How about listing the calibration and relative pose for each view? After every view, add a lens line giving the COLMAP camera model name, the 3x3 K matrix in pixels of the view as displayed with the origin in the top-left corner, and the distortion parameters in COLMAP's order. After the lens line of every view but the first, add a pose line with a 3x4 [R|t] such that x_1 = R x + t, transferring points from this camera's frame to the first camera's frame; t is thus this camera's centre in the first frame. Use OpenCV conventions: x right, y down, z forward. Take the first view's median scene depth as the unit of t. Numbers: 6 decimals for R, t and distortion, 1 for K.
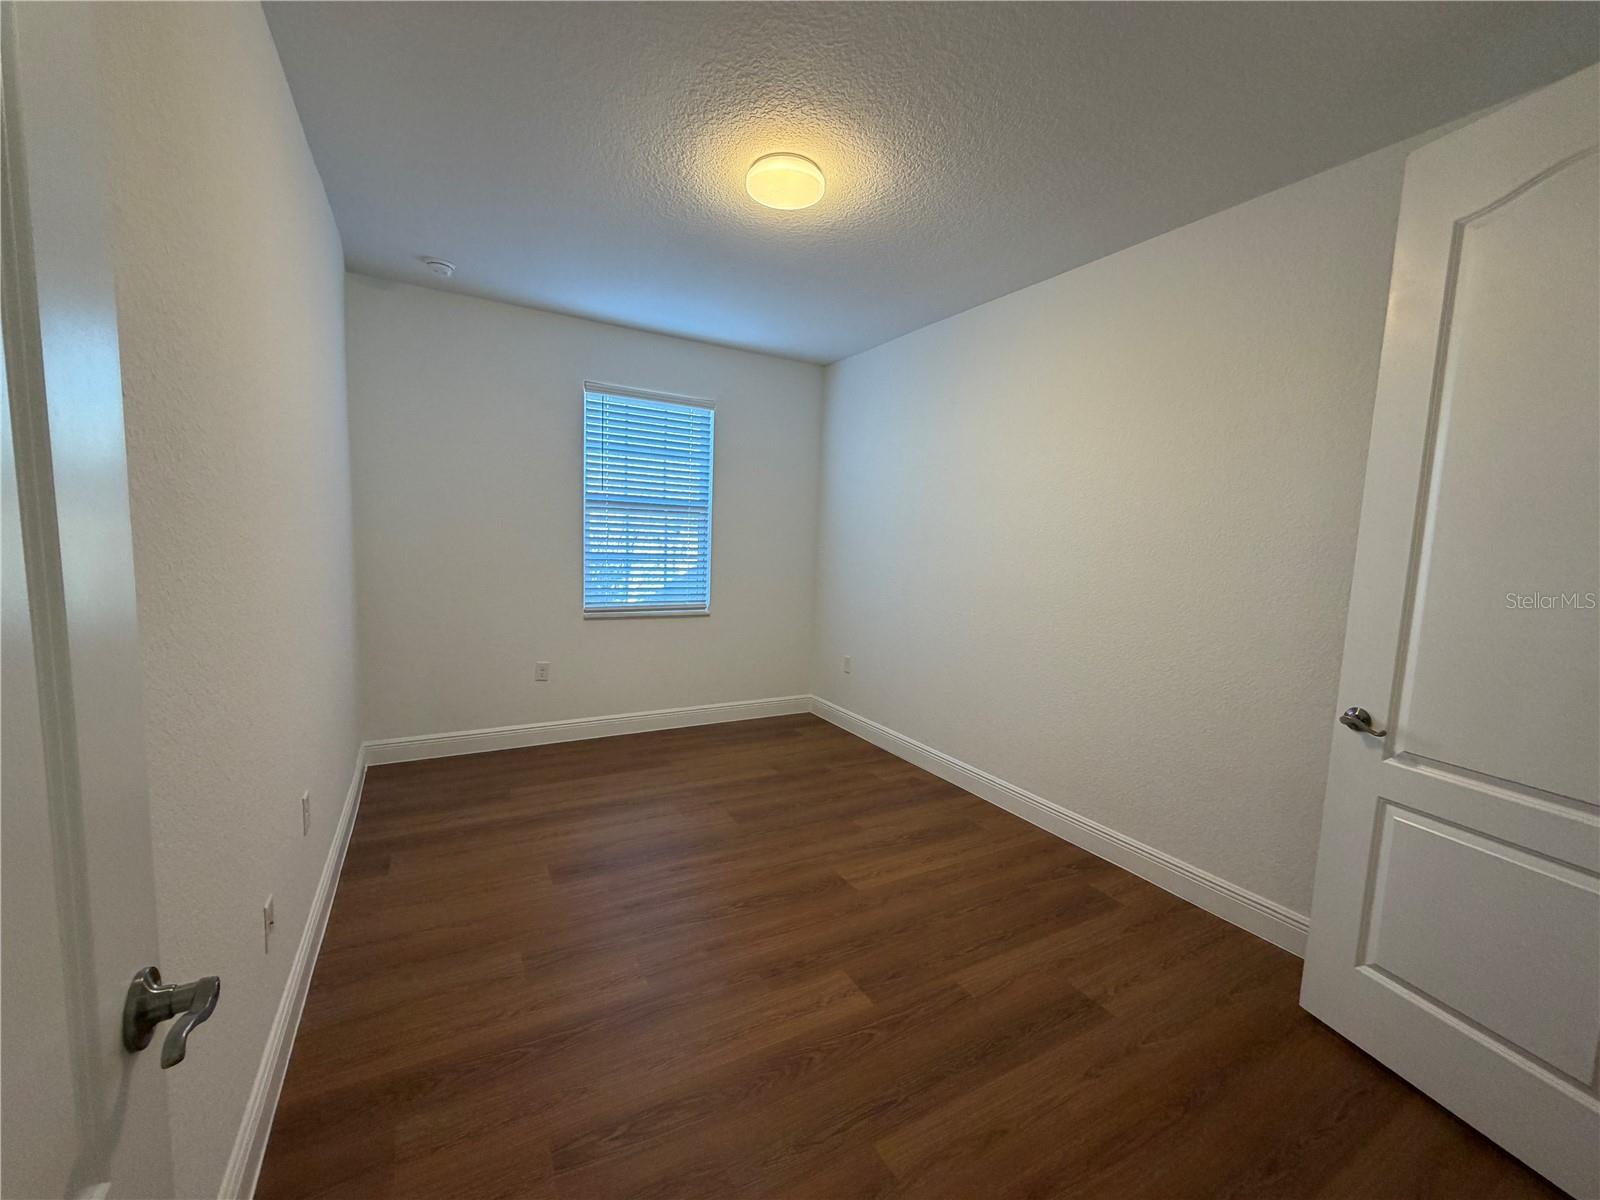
lens RADIAL K [[639.0, 0, 802.0], [0, 639.0, 602.3], [0, 0, 1]] dist [0.000757, -0.000252]
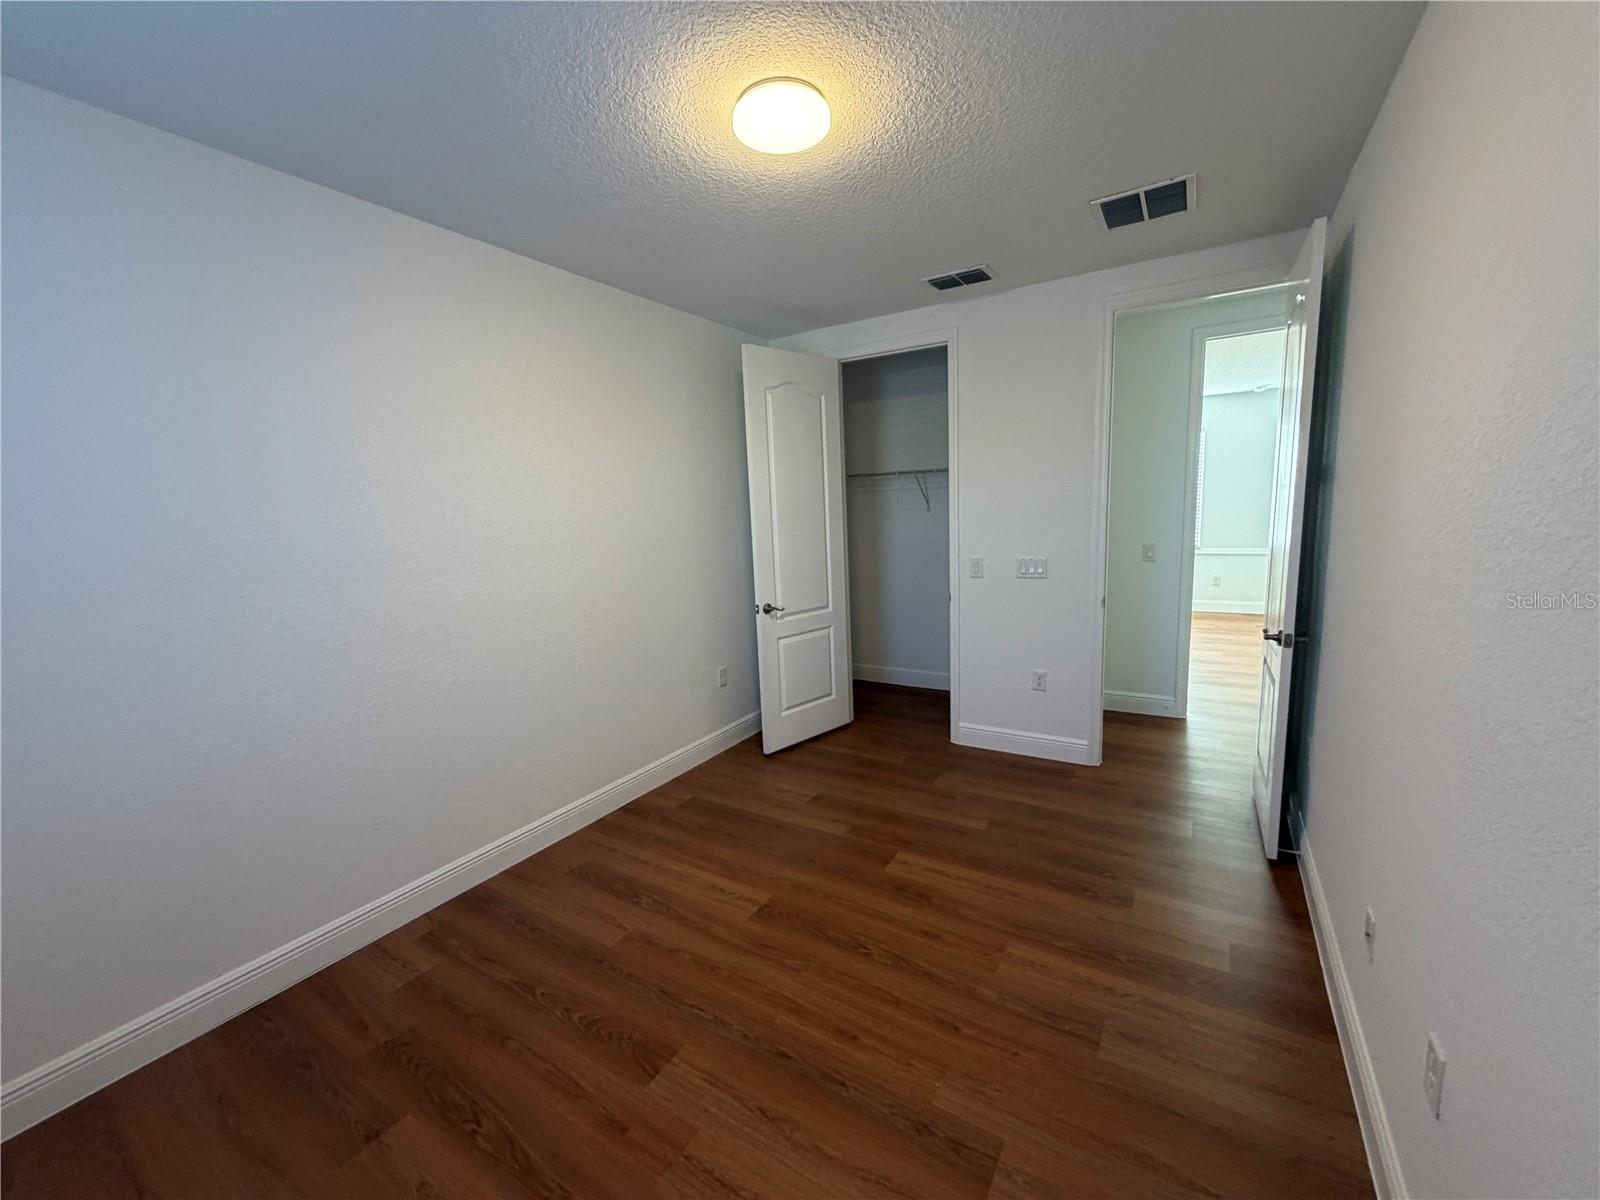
lens RADIAL K [[639.0, 0, 801.8], [0, 639.0, 598.4], [0, 0, 1]] dist [0.000757, -0.000252]
pose [[-0.476910, -0.139412, 0.867826, -0.728516], [0.112083, 0.969635, 0.217361, -0.211420], [-0.871777, 0.200930, -0.446803, 1.290003]]
